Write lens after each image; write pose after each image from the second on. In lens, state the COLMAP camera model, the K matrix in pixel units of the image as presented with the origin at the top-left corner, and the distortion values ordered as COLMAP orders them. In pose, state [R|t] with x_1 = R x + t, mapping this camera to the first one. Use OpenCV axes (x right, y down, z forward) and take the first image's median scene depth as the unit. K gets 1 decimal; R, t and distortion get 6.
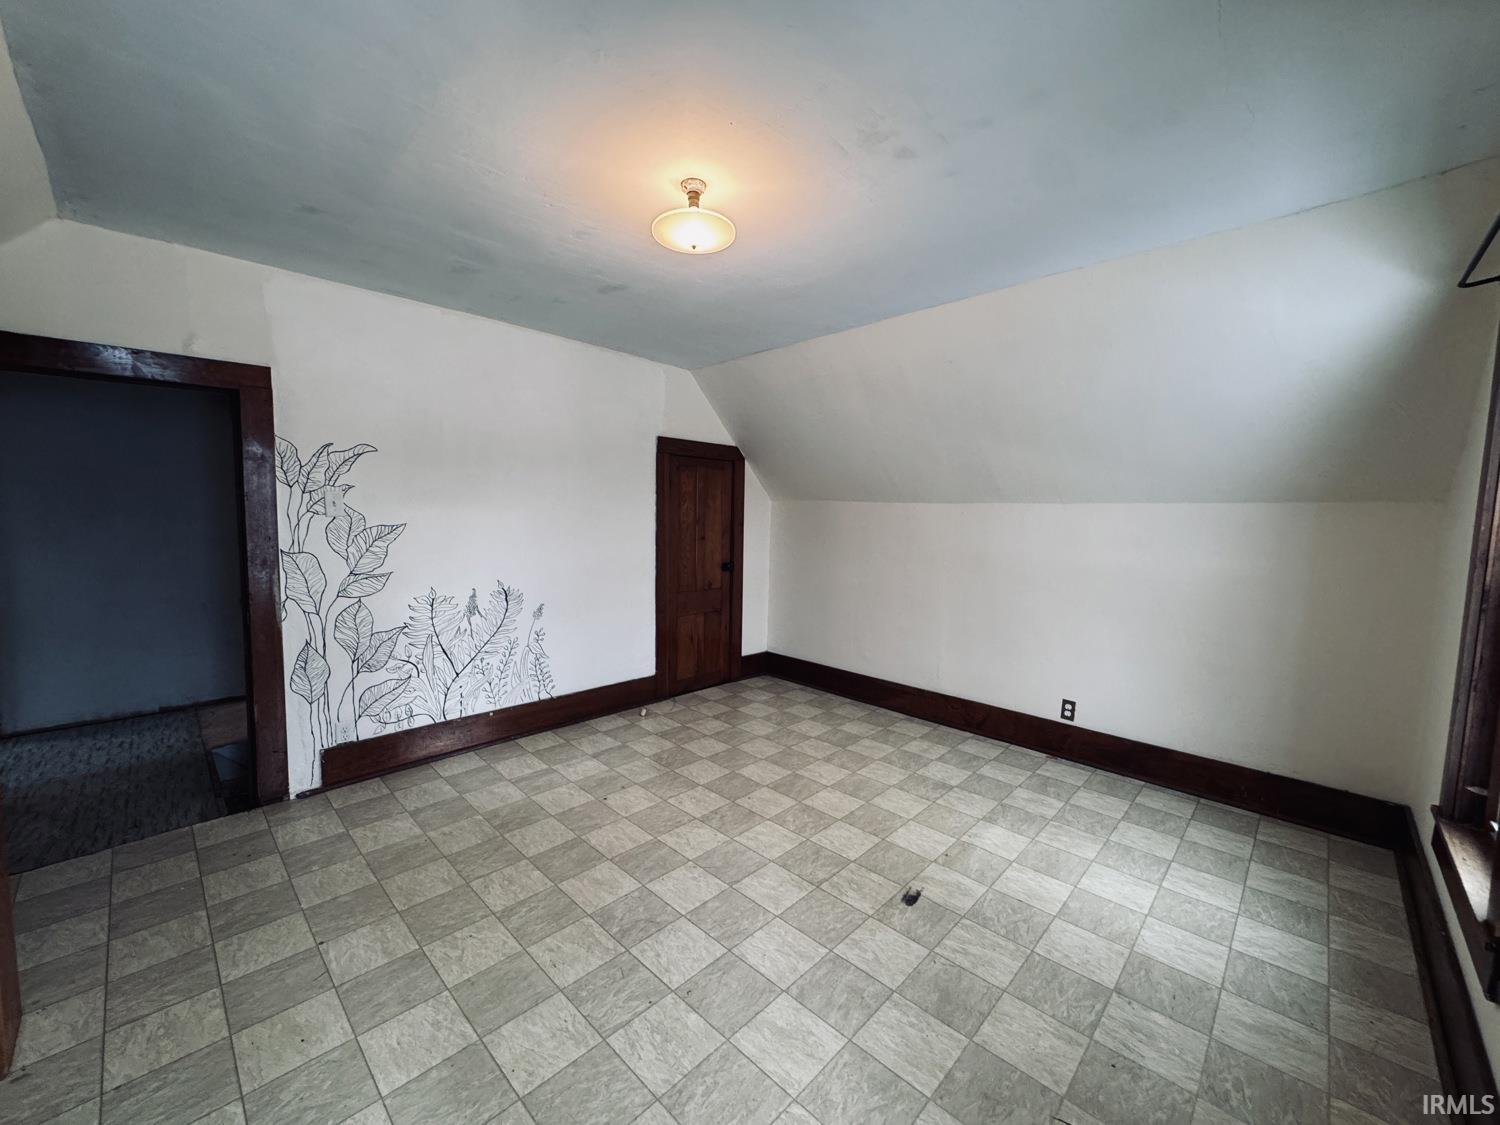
lens RADIAL K [[597.1, 0, 747.6], [0, 597.1, 557.3], [0, 0, 1]] dist [-0.003195, 0.000438]
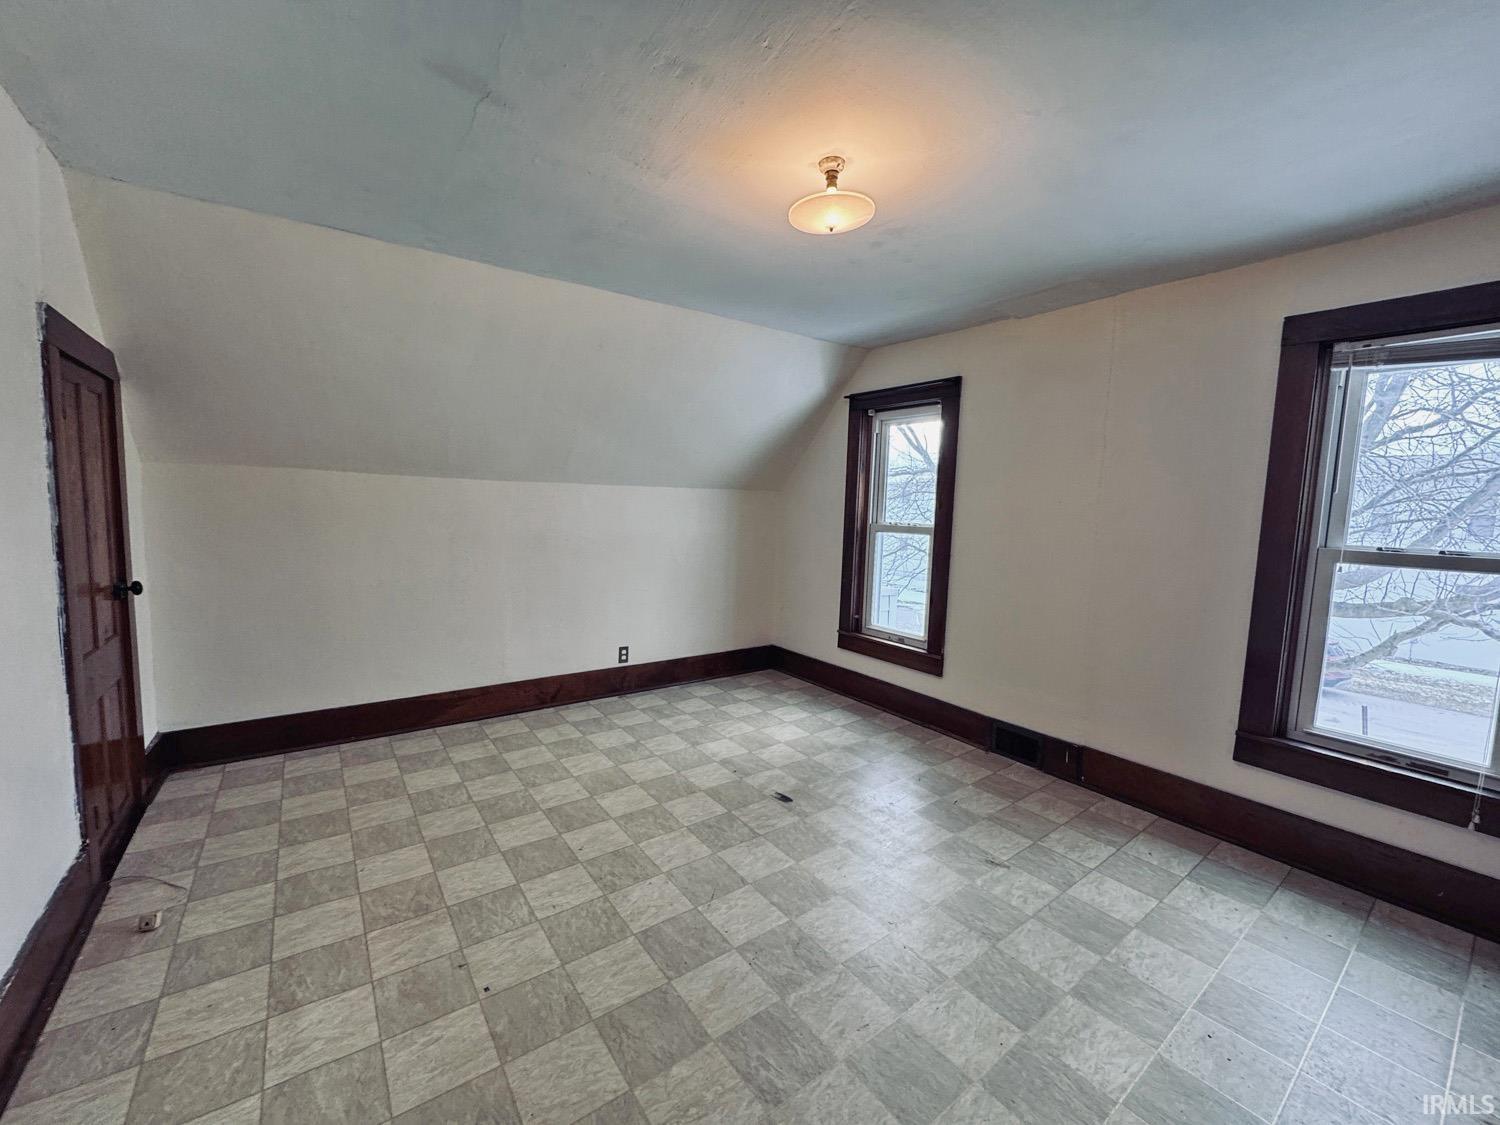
lens RADIAL K [[597.1, 0, 752.7], [0, 597.1, 559.0], [0, 0, 1]] dist [-0.003195, 0.000438]
pose [[0.159403, -0.105018, 0.981612, -0.703766], [0.048070, 0.993972, 0.098535, -0.055602], [-0.986043, 0.031480, 0.163490, 0.618865]]
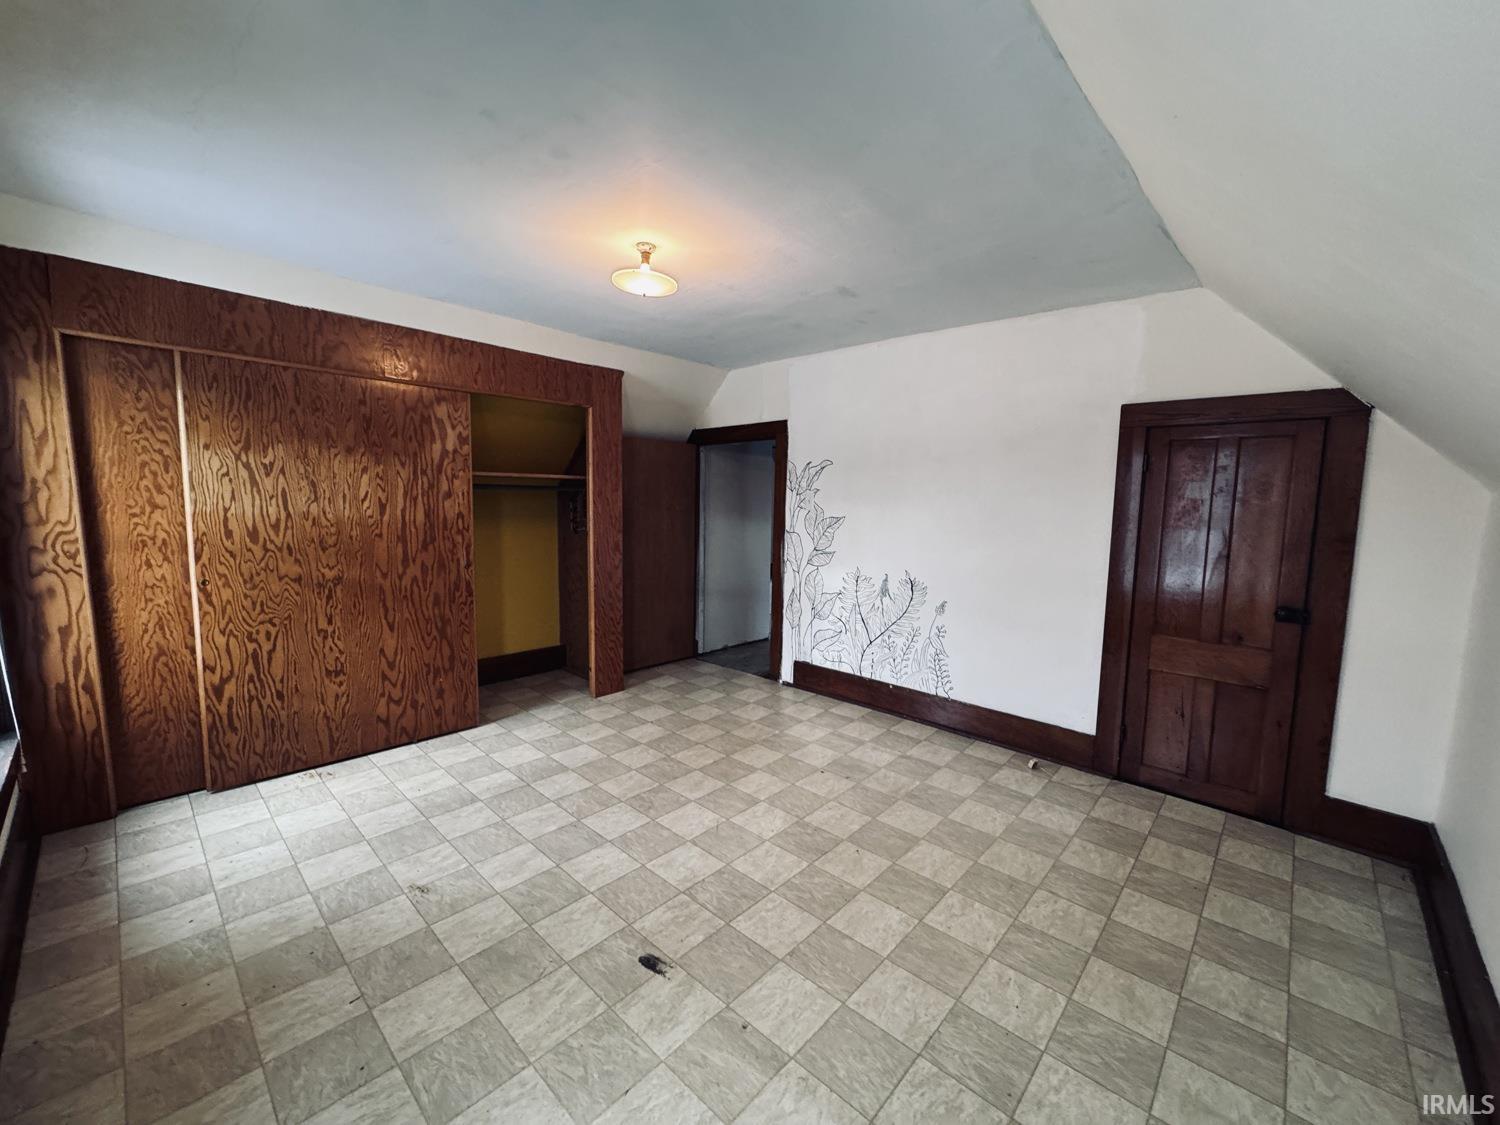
lens RADIAL K [[597.1, 0, 754.6], [0, 597.1, 563.0], [0, 0, 1]] dist [-0.003195, 0.000438]
pose [[0.026039, 0.089395, -0.995656, 0.780595], [-0.094493, 0.991754, 0.086574, -0.051682], [0.995185, 0.091829, 0.034271, 0.783730]]
